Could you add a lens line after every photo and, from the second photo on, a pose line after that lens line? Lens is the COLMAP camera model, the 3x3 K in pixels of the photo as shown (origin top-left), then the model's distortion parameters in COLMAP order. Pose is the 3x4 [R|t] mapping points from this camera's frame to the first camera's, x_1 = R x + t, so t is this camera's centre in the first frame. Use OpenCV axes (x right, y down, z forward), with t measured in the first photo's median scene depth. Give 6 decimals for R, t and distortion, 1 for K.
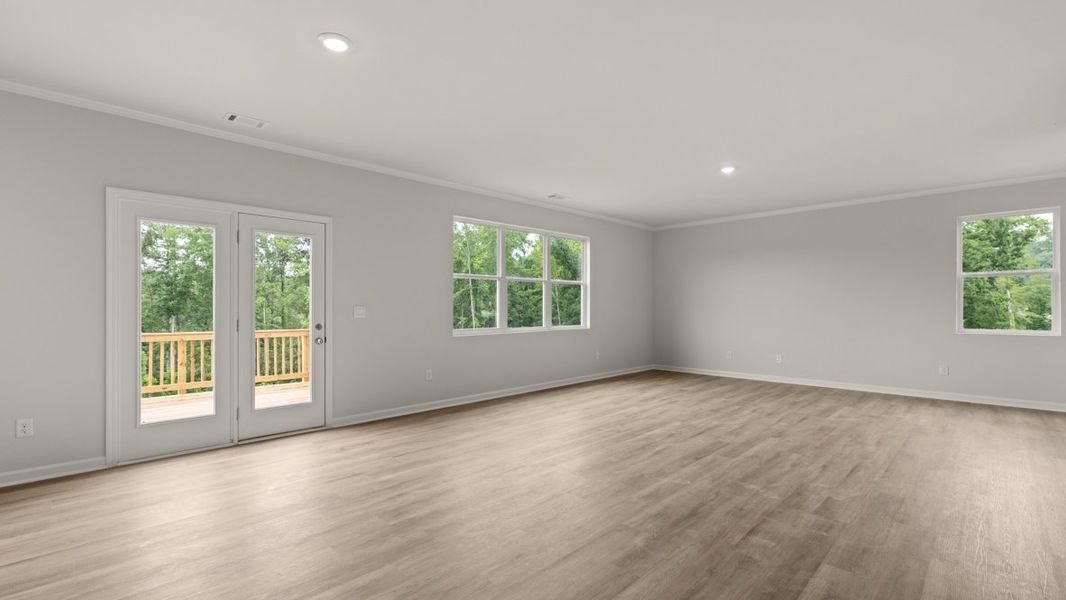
lens RADIAL K [[467.7, 0, 524.3], [0, 467.7, 301.2], [0, 0, 1]] dist [-0.000645, -0.000248]
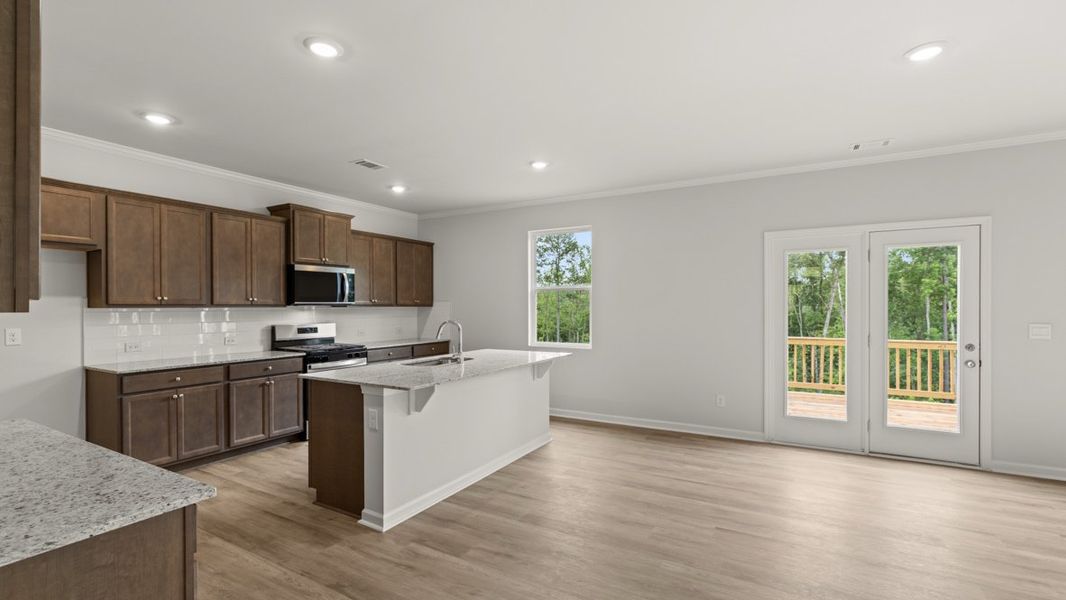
lens RADIAL K [[455.9, 0, 518.0], [0, 455.9, 316.7], [0, 0, 1]] dist [-0.002037, -0.000495]
pose [[0.243829, 0.014356, -0.969712, 0.170534], [0.025238, 0.999458, 0.021142, -0.042243], [0.969490, -0.029629, 0.243335, 0.002192]]
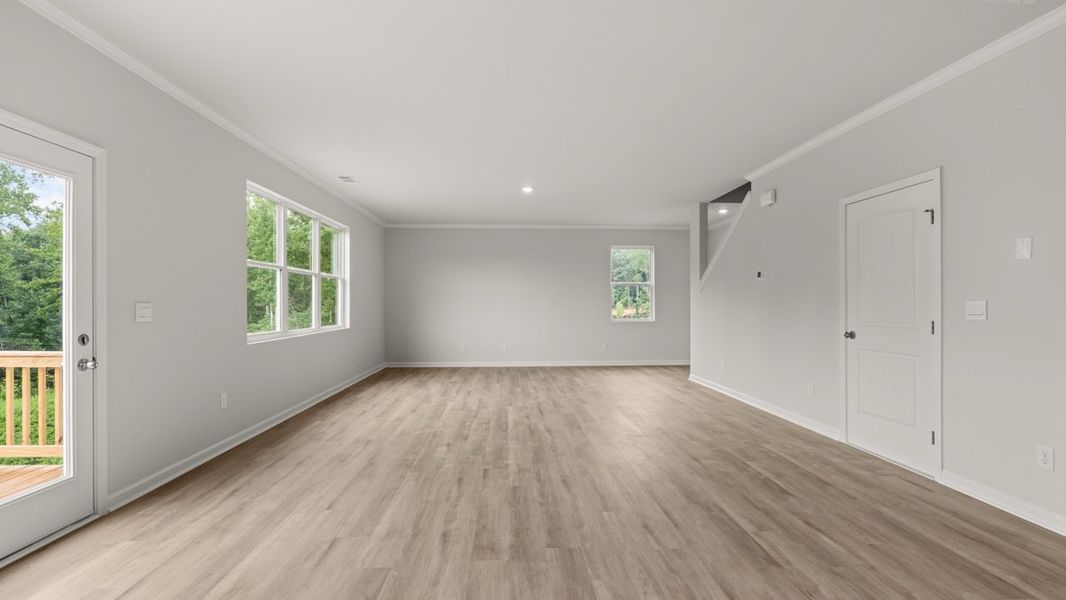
lens RADIAL K [[467.7, 0, 524.3], [0, 467.7, 301.2], [0, 0, 1]] dist [-0.000645, -0.000248]
pose [[0.660847, 0.005901, 0.750498, -0.536782], [-0.009471, 0.999955, 0.000477, 0.003482], [-0.750461, -0.007423, 0.660873, 0.246471]]
